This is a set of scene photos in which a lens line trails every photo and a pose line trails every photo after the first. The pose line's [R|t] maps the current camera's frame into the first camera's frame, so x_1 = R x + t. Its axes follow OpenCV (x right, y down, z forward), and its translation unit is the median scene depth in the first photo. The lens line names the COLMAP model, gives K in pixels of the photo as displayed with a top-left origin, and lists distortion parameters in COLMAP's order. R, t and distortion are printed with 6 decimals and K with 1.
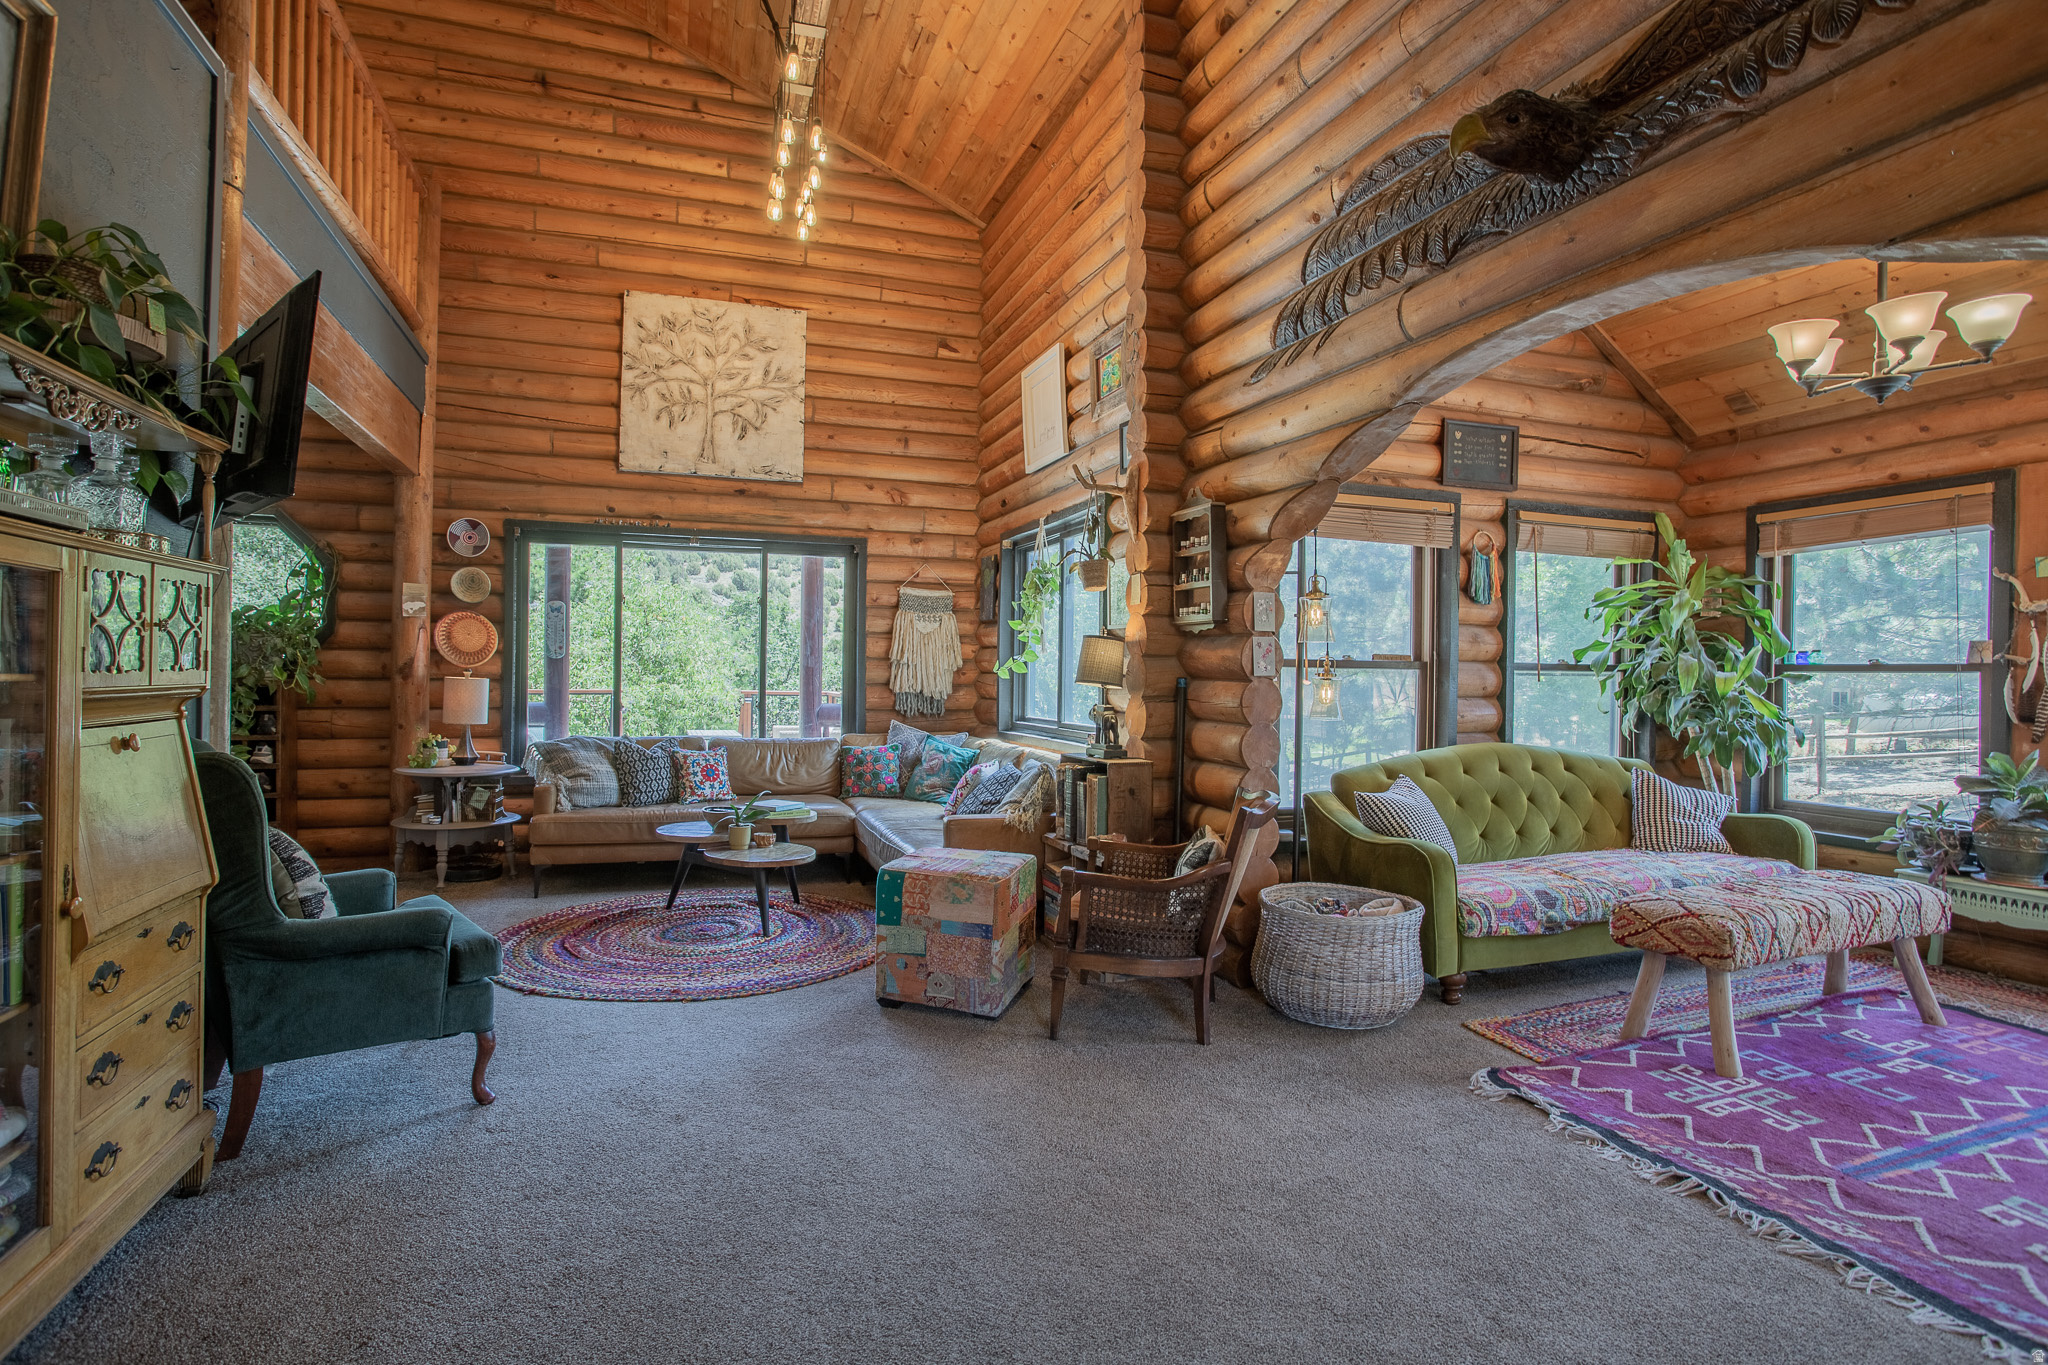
lens RADIAL K [[1007.5, 0, 1028.9], [0, 1007.5, 675.6], [0, 0, 1]] dist [-0.064569, 0.029335]
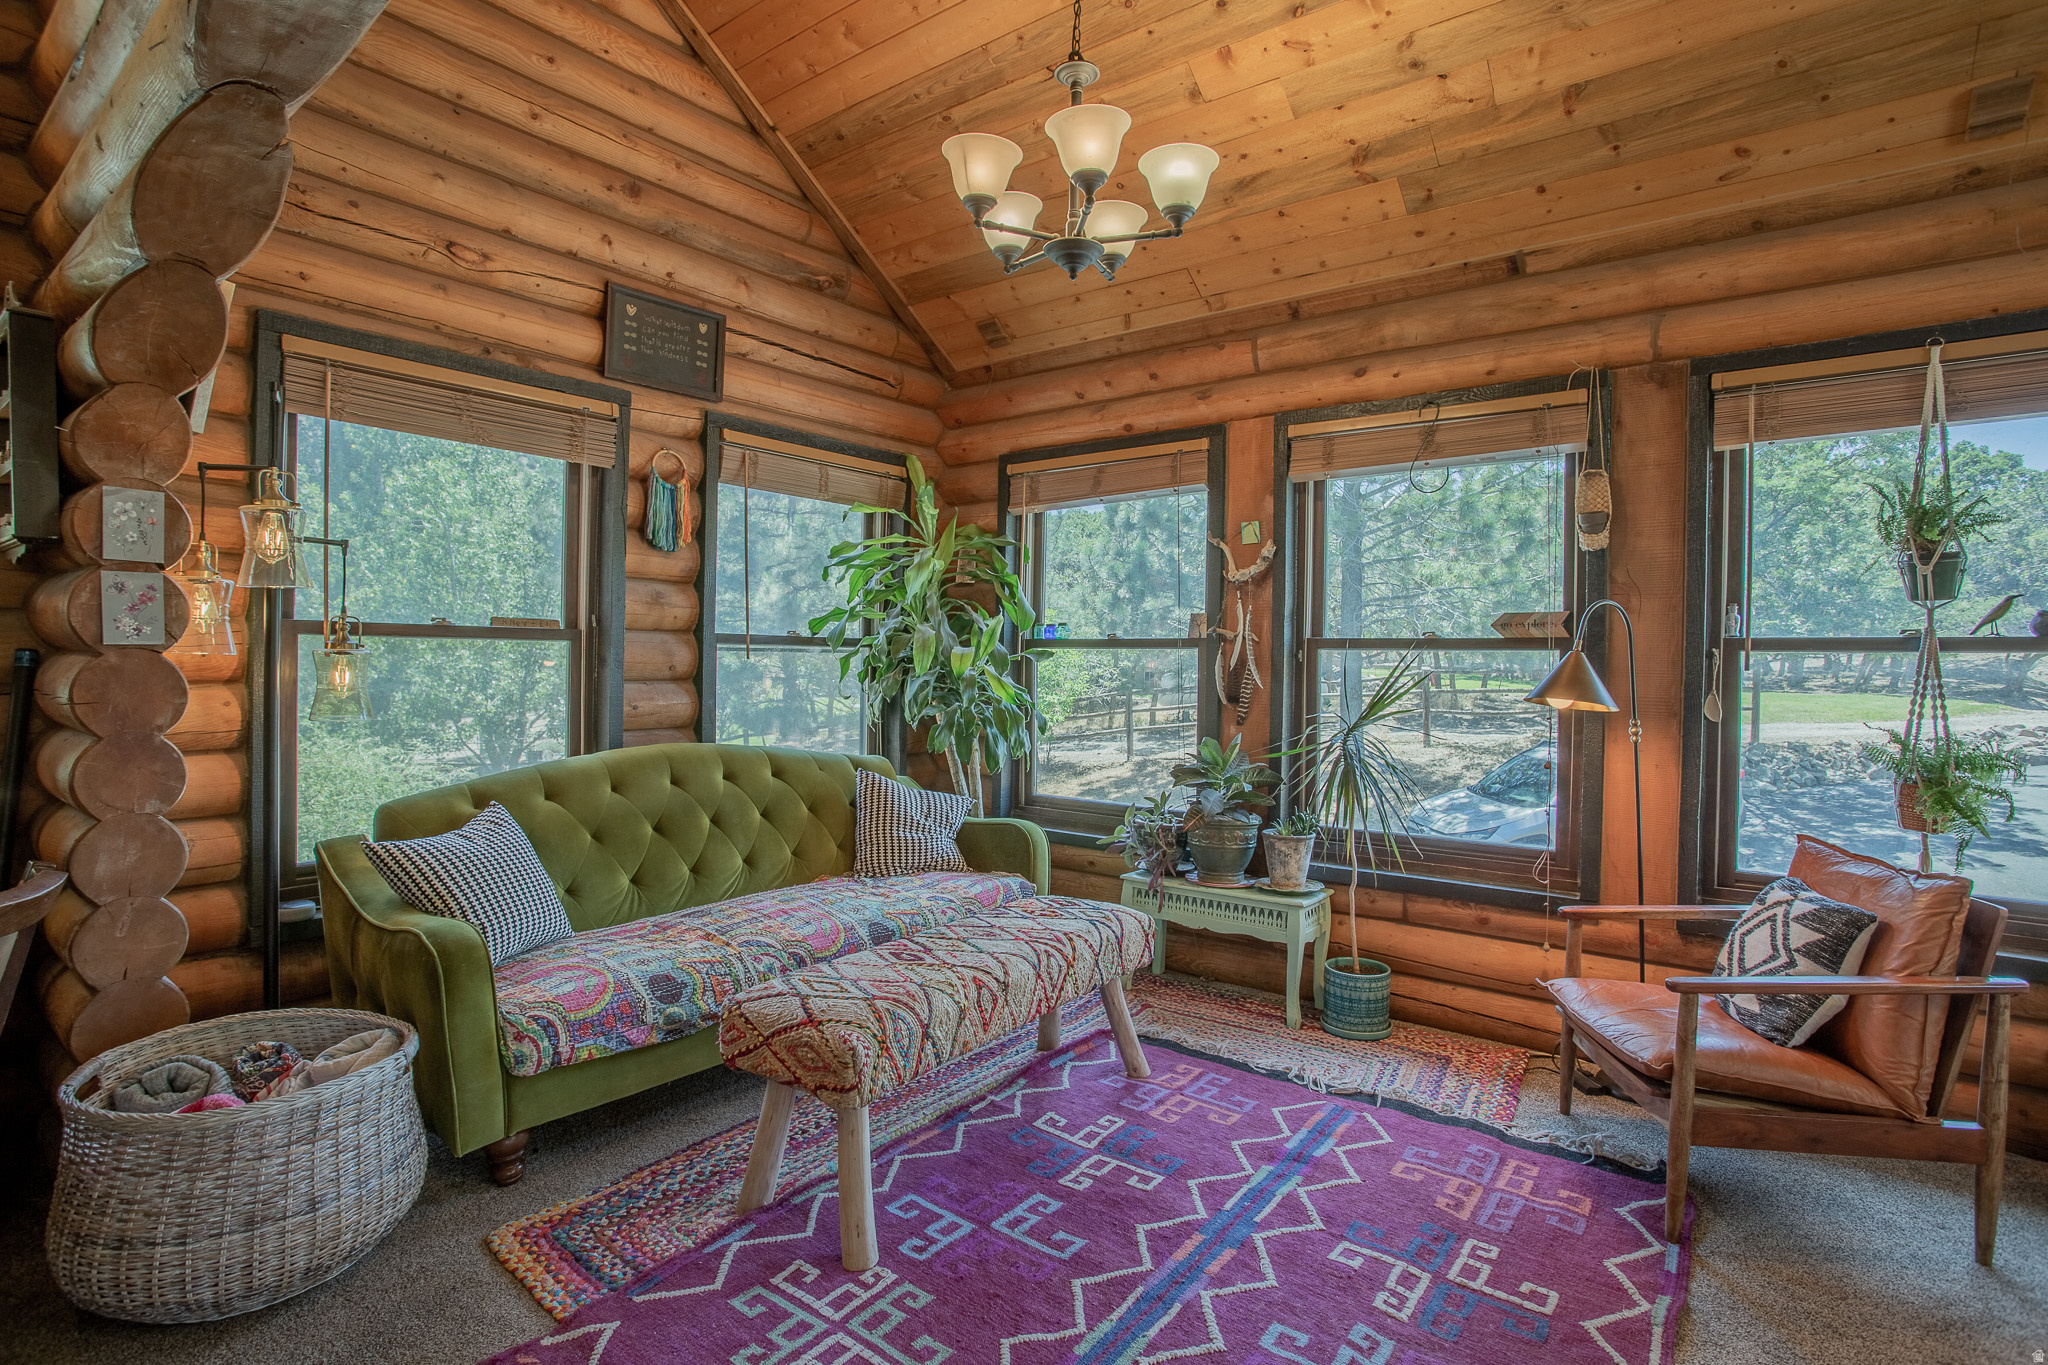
lens RADIAL K [[1007.5, 0, 1028.9], [0, 1007.5, 675.6], [0, 0, 1]] dist [-0.064569, 0.029335]
pose [[0.844506, -0.007706, 0.535491, 0.308779], [-0.001810, 0.999850, 0.017244, 0.005852], [-0.535543, -0.015532, 0.844365, 0.262888]]
